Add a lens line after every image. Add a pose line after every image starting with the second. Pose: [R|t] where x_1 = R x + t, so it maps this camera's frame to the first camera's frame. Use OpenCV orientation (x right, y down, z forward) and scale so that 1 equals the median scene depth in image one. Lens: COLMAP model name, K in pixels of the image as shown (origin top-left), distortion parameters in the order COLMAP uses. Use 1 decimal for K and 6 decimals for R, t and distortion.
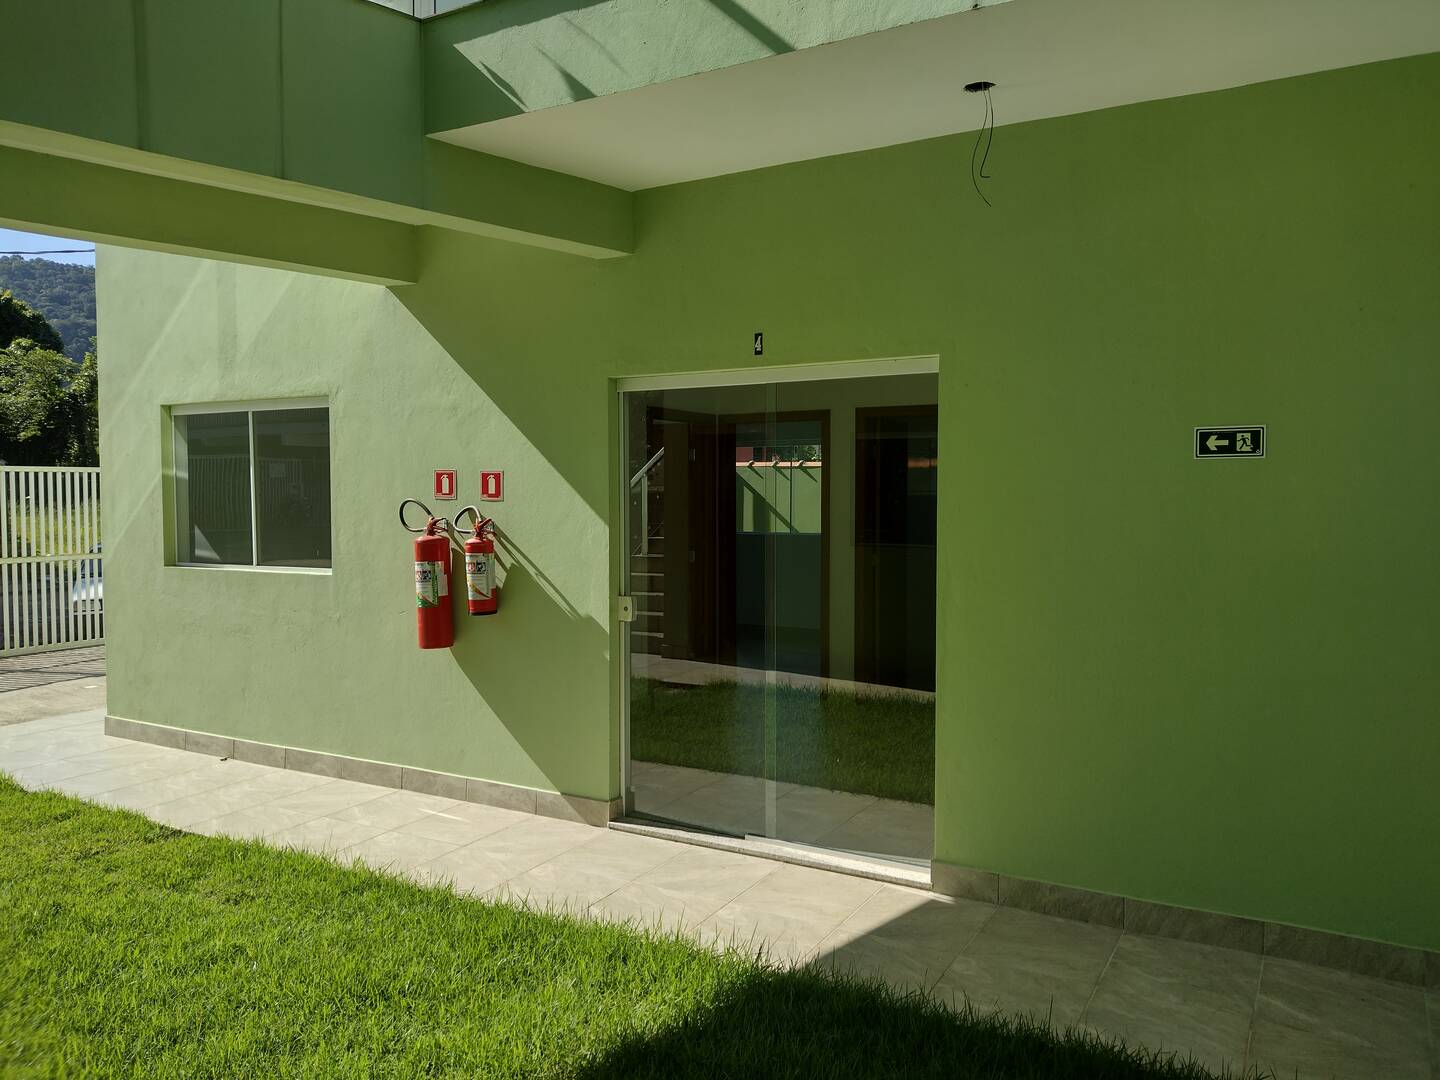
lens RADIAL K [[1054.0, 0, 725.0], [0, 1054.0, 542.7], [0, 0, 1]] dist [0.027190, -0.002431]
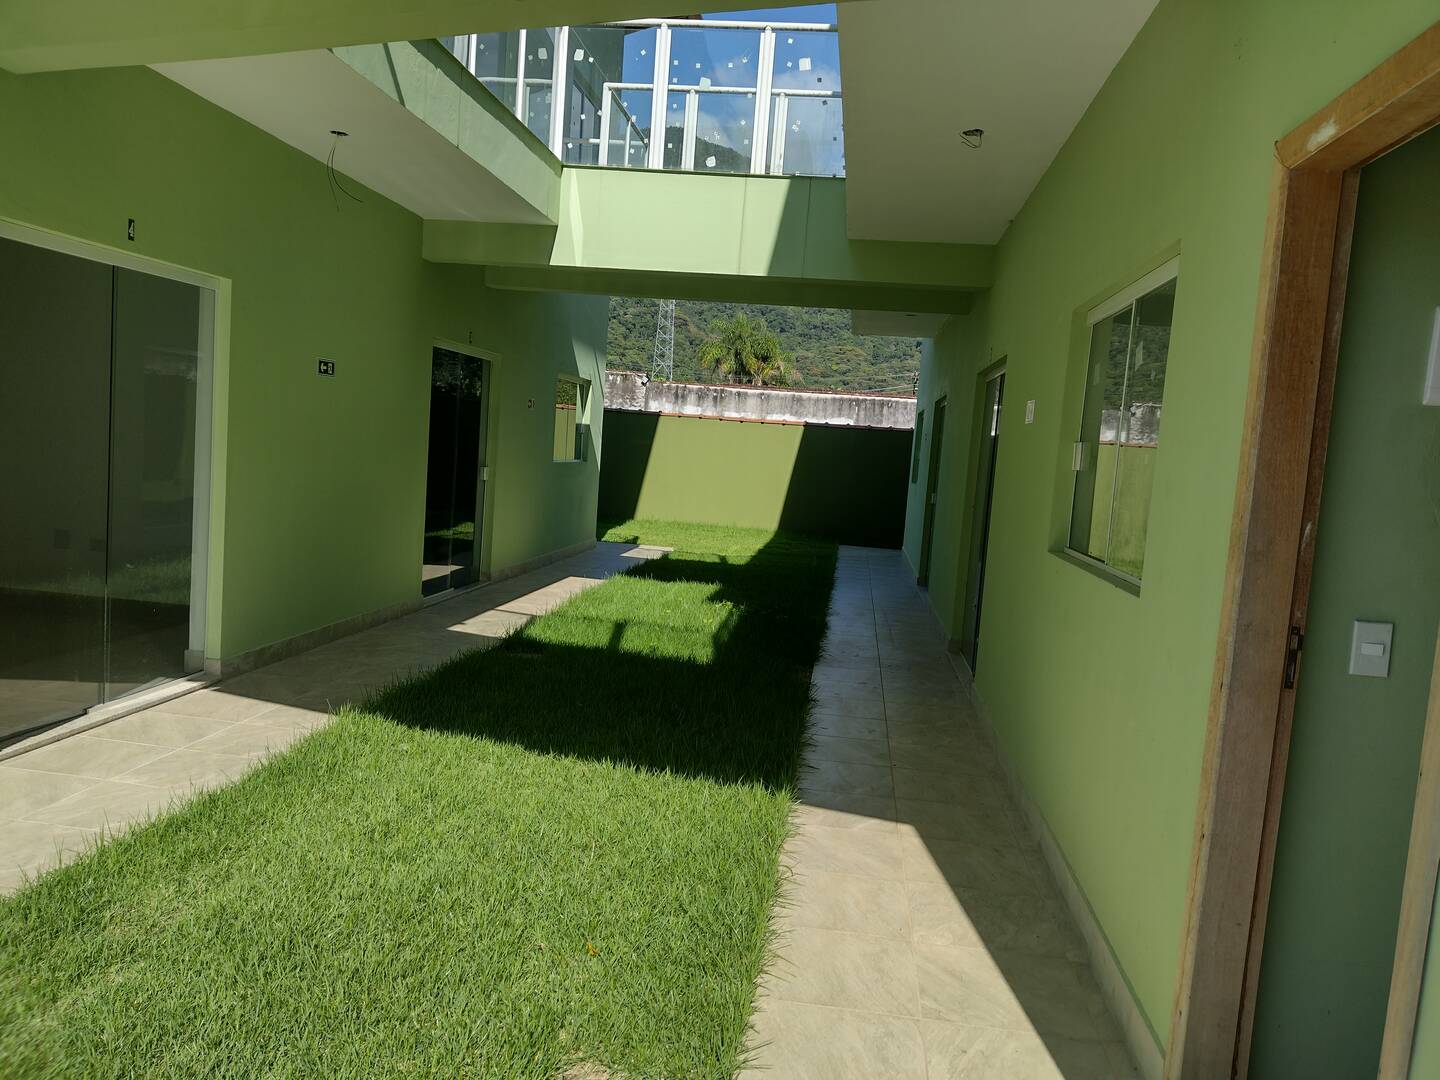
lens RADIAL K [[1054.0, 0, 725.0], [0, 1054.0, 542.7], [0, 0, 1]] dist [0.027190, -0.002431]
pose [[-0.374390, -0.110351, 0.920682, -1.060254], [-0.023528, 0.993704, 0.109536, -0.008892], [-0.926973, 0.019347, -0.374629, 0.760364]]
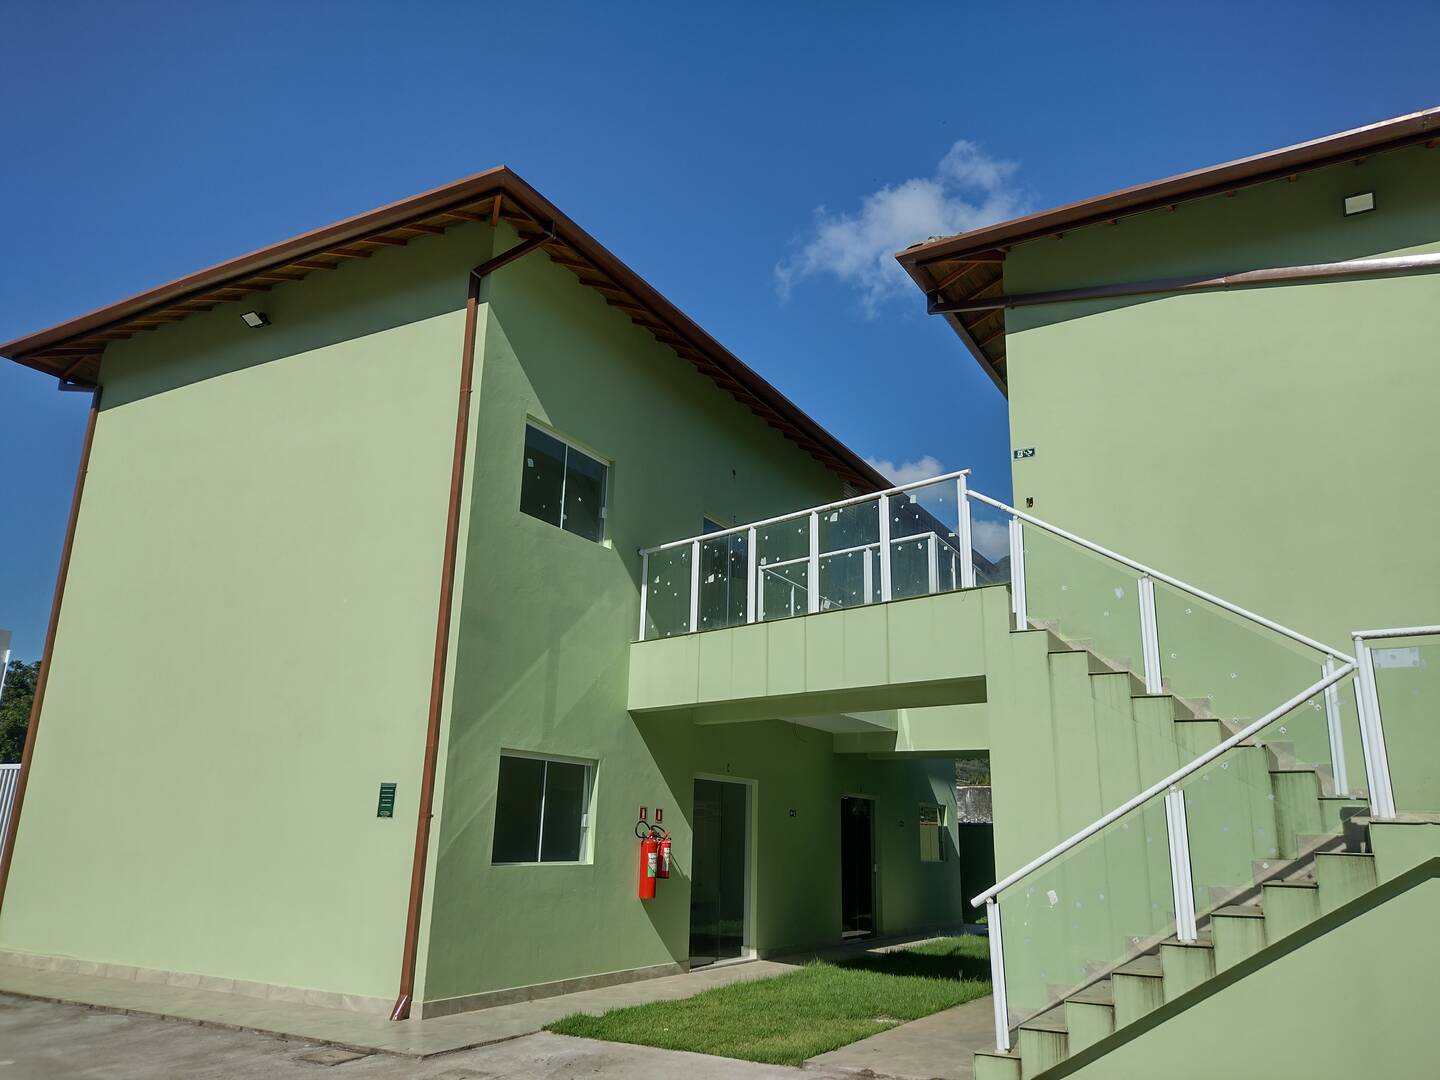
lens RADIAL K [[1054.0, 0, 725.0], [0, 1054.0, 542.7], [0, 0, 1]] dist [0.027190, -0.002431]
pose [[0.003721, 0.275526, 0.961286, -2.540515], [0.028784, 0.960865, -0.275517, 0.009140], [-0.999579, 0.028695, -0.004355, 0.893858]]
